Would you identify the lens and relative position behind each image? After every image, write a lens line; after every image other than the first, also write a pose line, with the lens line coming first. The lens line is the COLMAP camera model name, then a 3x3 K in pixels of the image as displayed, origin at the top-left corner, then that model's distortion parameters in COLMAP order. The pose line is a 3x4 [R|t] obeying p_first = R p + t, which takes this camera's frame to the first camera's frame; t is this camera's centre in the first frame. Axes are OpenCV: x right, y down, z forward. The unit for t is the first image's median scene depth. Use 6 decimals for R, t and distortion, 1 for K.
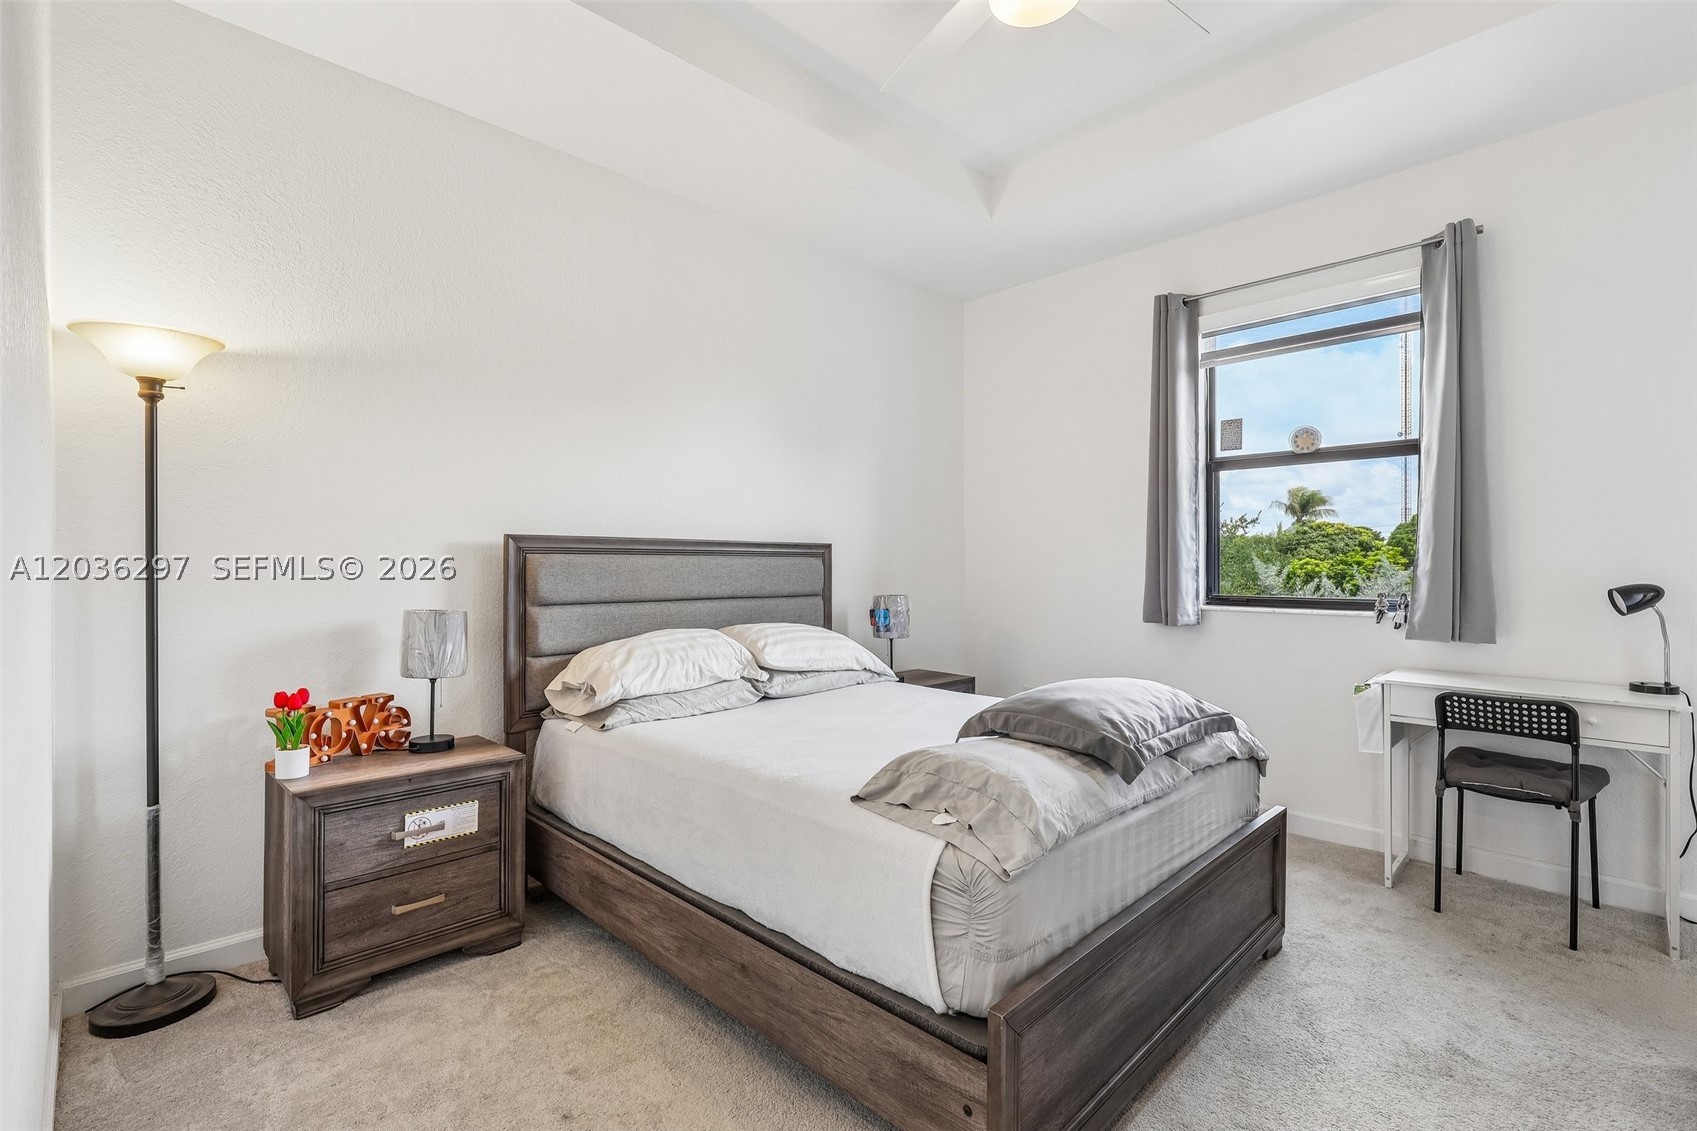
lens RADIAL K [[784.8, 0, 897.3], [0, 784.8, 519.3], [0, 0, 1]] dist [0.000014, -0.000194]
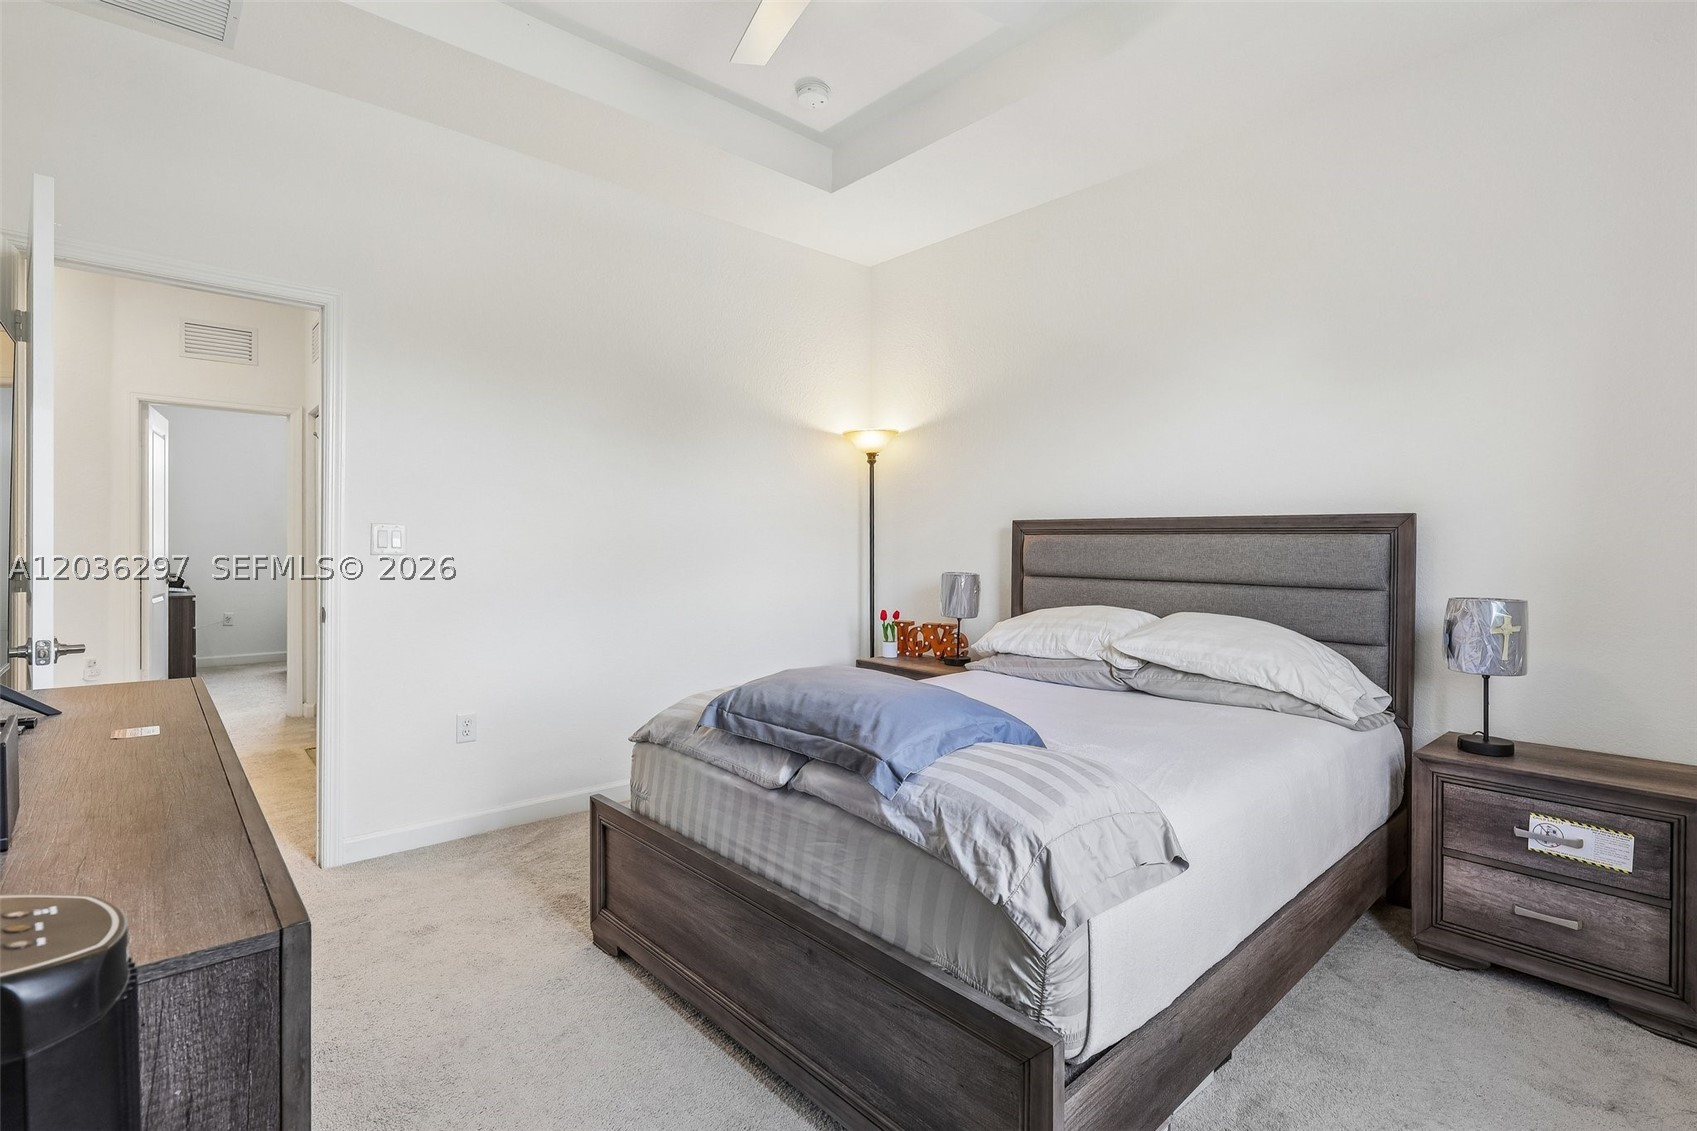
lens RADIAL K [[777.1, 0, 848.5], [0, 777.1, 565.5], [0, 0, 1]] dist [-0.002430, -0.001037]
pose [[-0.070919, 0.036578, -0.996811, 0.705800], [0.063236, 0.997482, 0.032104, 0.029862], [0.995476, -0.060758, -0.073053, 0.687032]]
